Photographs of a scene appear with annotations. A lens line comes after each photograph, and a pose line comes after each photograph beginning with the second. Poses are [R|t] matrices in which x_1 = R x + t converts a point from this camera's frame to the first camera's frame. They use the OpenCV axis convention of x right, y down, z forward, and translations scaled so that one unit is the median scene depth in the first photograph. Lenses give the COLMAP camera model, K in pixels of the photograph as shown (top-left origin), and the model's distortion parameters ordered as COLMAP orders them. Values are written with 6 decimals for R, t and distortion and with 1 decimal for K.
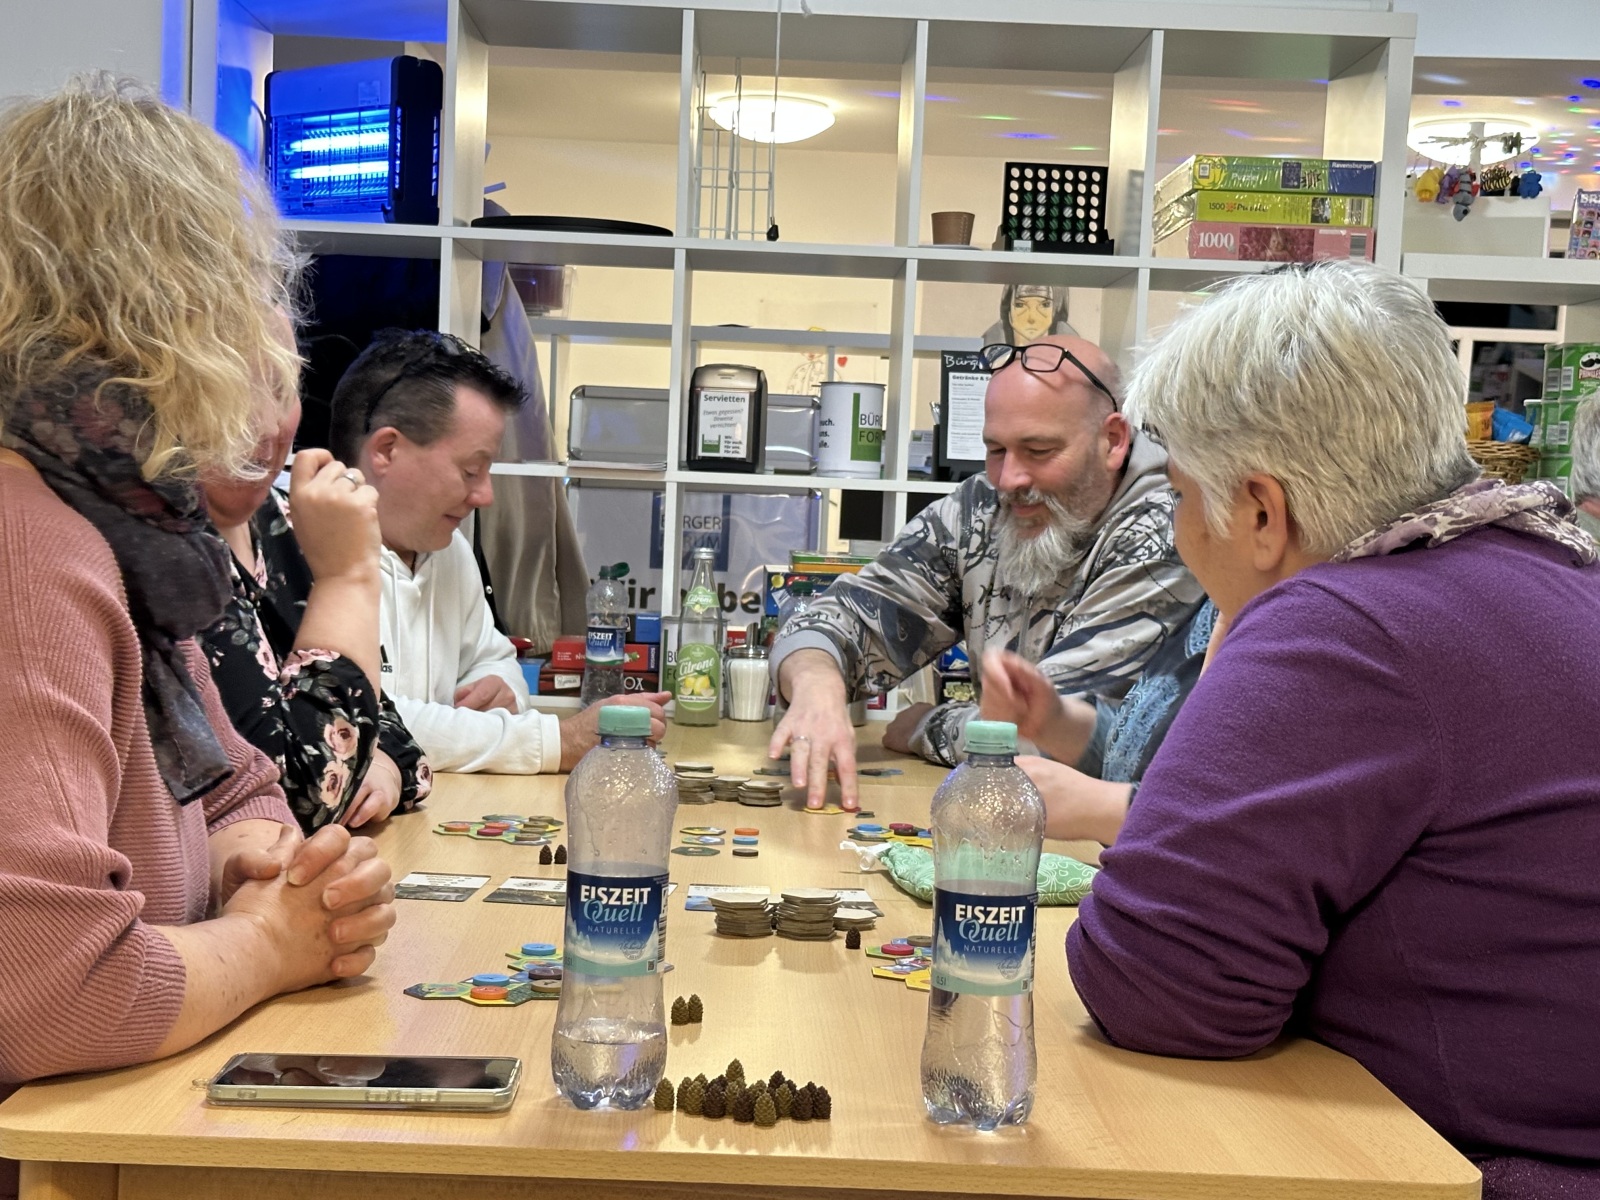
lens RADIAL K [[2458.2, 0, 747.2], [0, 2458.2, 573.7], [0, 0, 1]] dist [0.013723, 0.000000]
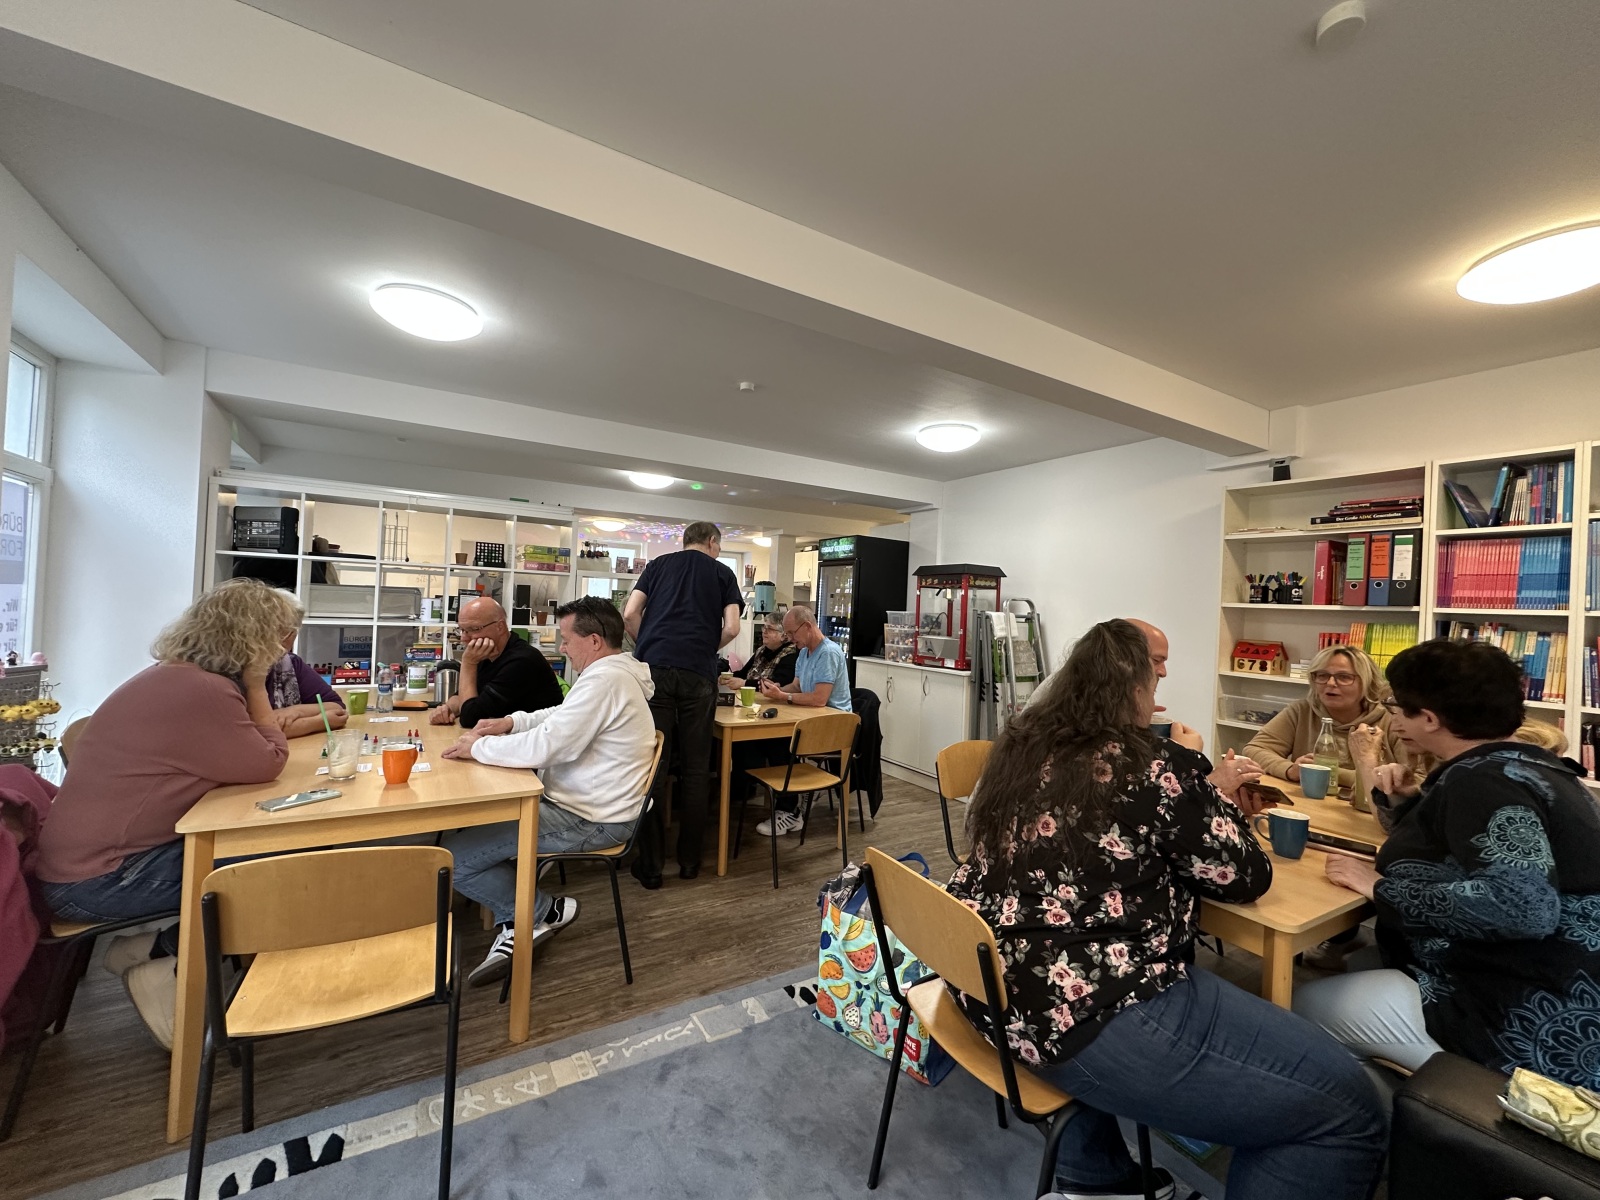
lens RADIAL K [[645.0, 0, 800.4], [0, 645.0, 603.1], [0, 0, 1]] dist [-0.000150, 0.001008]
pose [[0.851343, 0.002016, 0.524605, 0.004378], [0.011438, 0.999684, -0.022404, -0.040505], [-0.524484, 0.025073, 0.851051, -0.172668]]
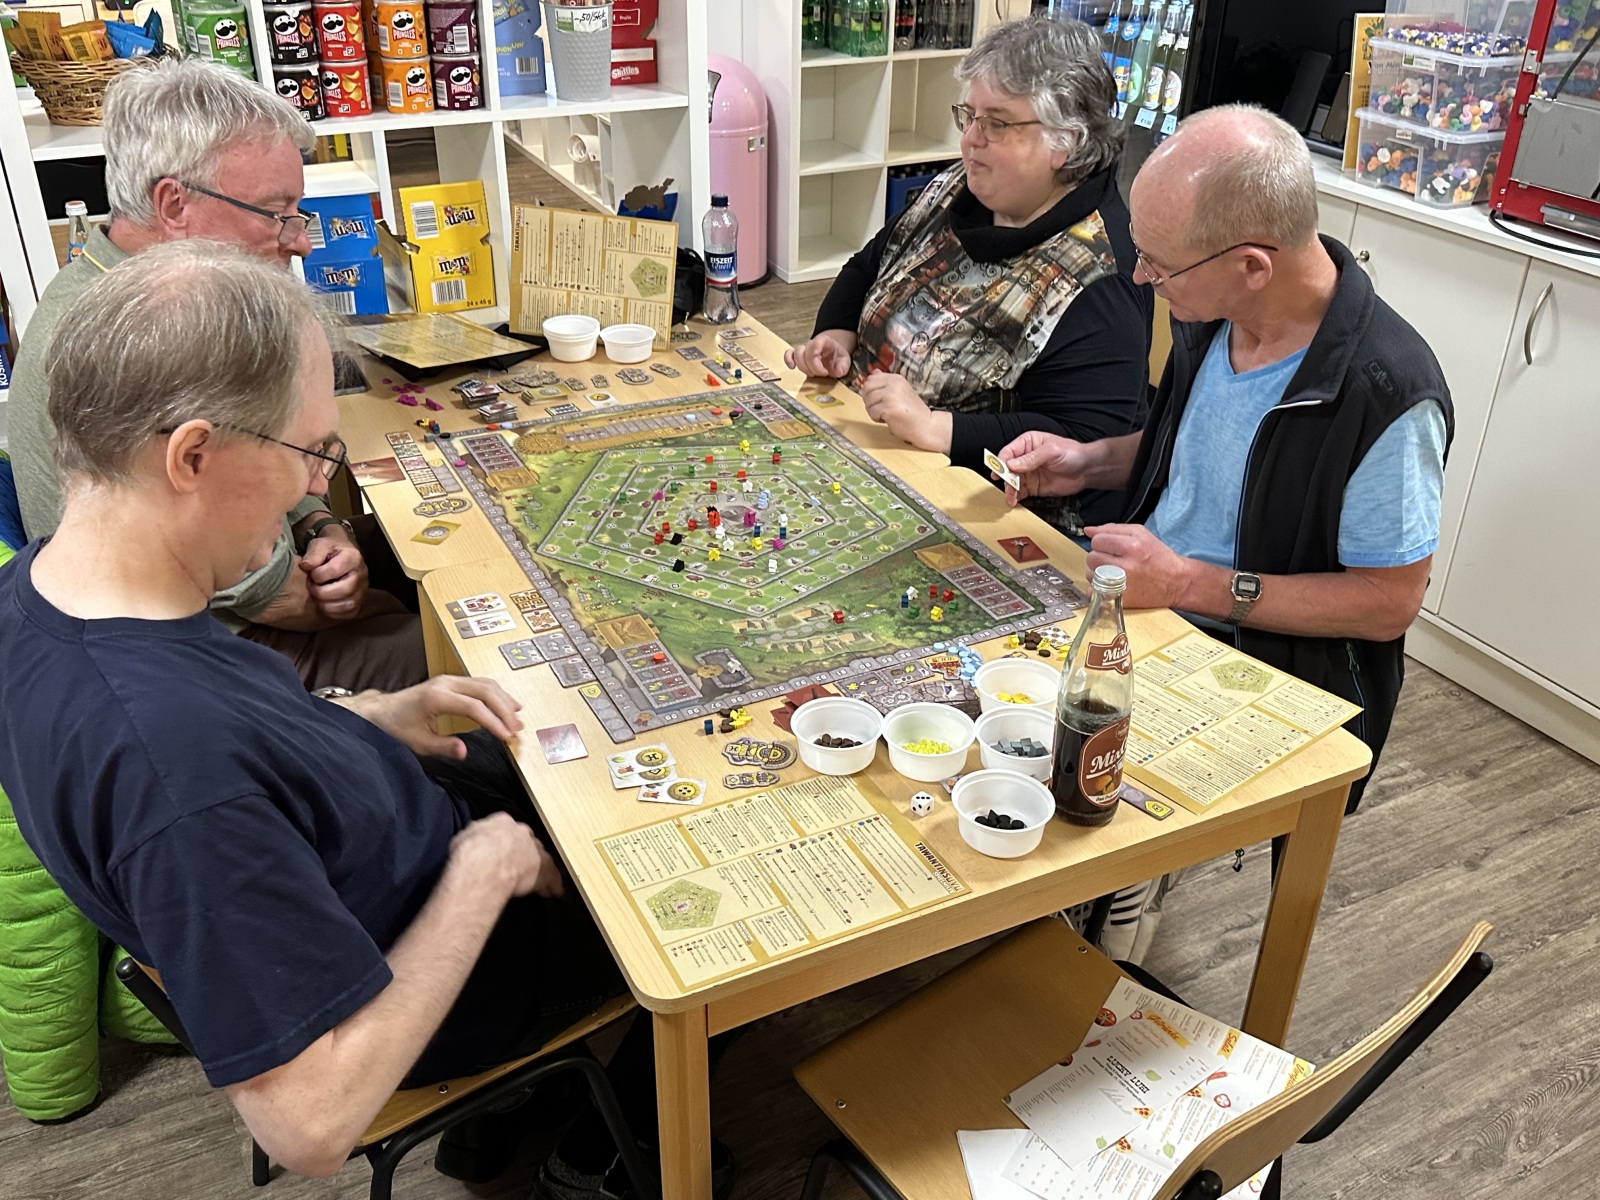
lens RADIAL K [[1448.5, 0, 806.5], [0, 1448.5, 607.1], [0, 0, 1]] dist [0.022037, -0.038780]
pose [[0.879971, -0.260799, 0.397032, 0.259546], [0.041274, 0.874626, 0.483038, -0.130248], [-0.473230, -0.408673, 0.780410, 0.336225]]
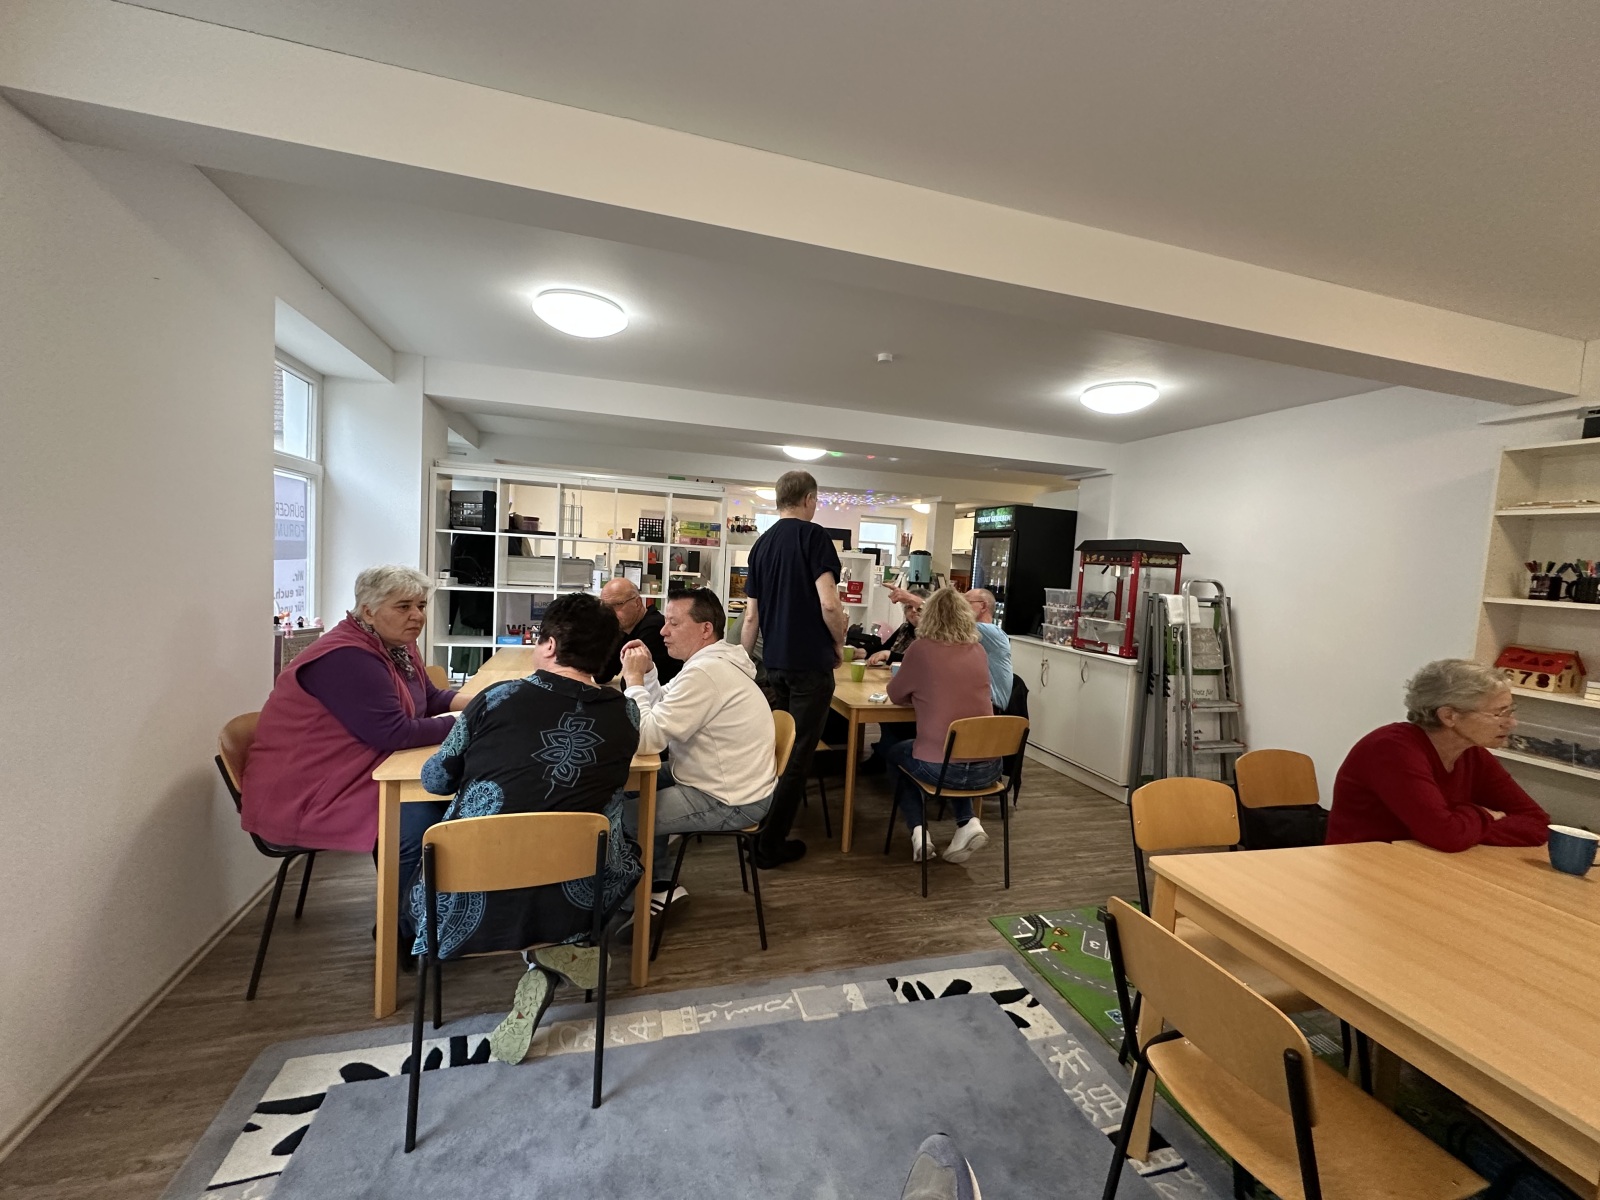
lens RADIAL K [[645.0, 0, 796.8], [0, 645.0, 602.6], [0, 0, 1]] dist [-0.000150, 0.001008]
pose [[0.960016, -0.001085, 0.279942, 0.056033], [-0.009902, 0.999235, 0.037833, -0.066671], [-0.279769, -0.039092, 0.959271, -0.182471]]
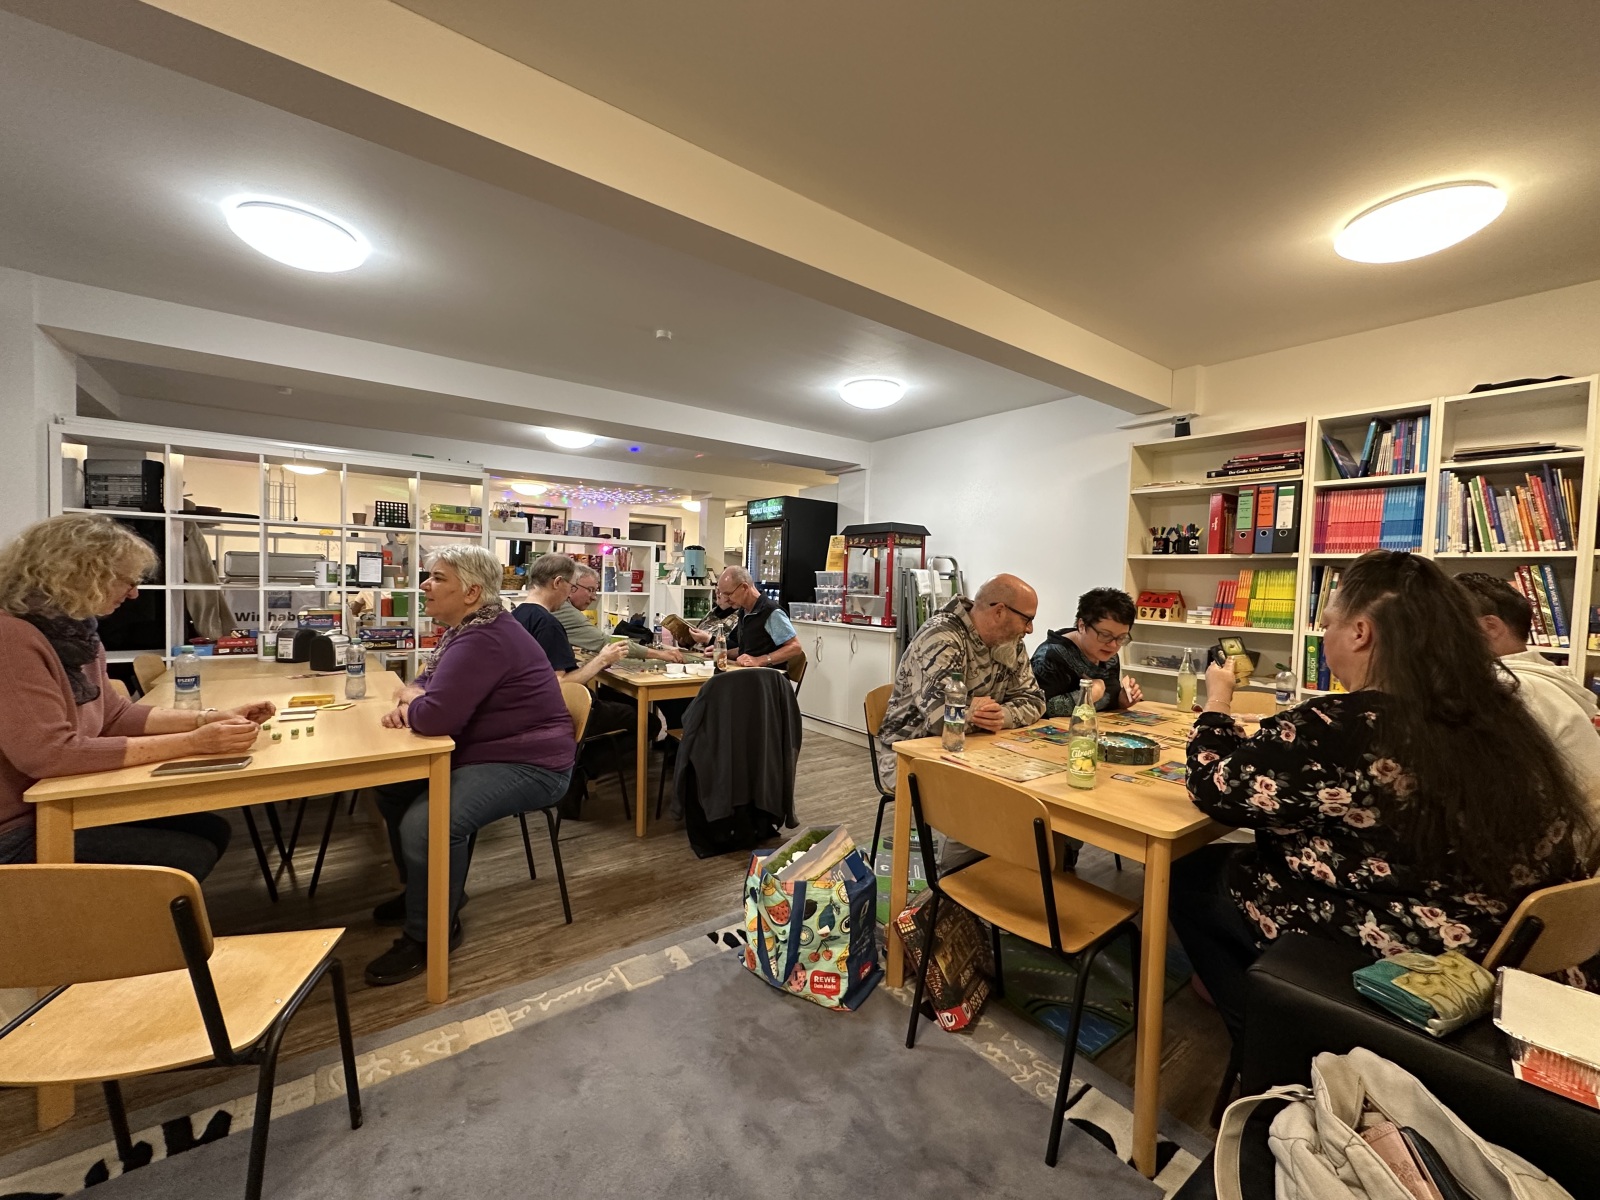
lens RADIAL K [[645.0, 0, 801.5], [0, 645.0, 604.2], [0, 0, 1]] dist [-0.000150, 0.001008]
pose [[0.795018, -0.038290, 0.605376, 0.021580], [0.027177, 0.999252, 0.027512, -0.021317], [-0.605977, -0.005420, 0.795464, -0.177681]]
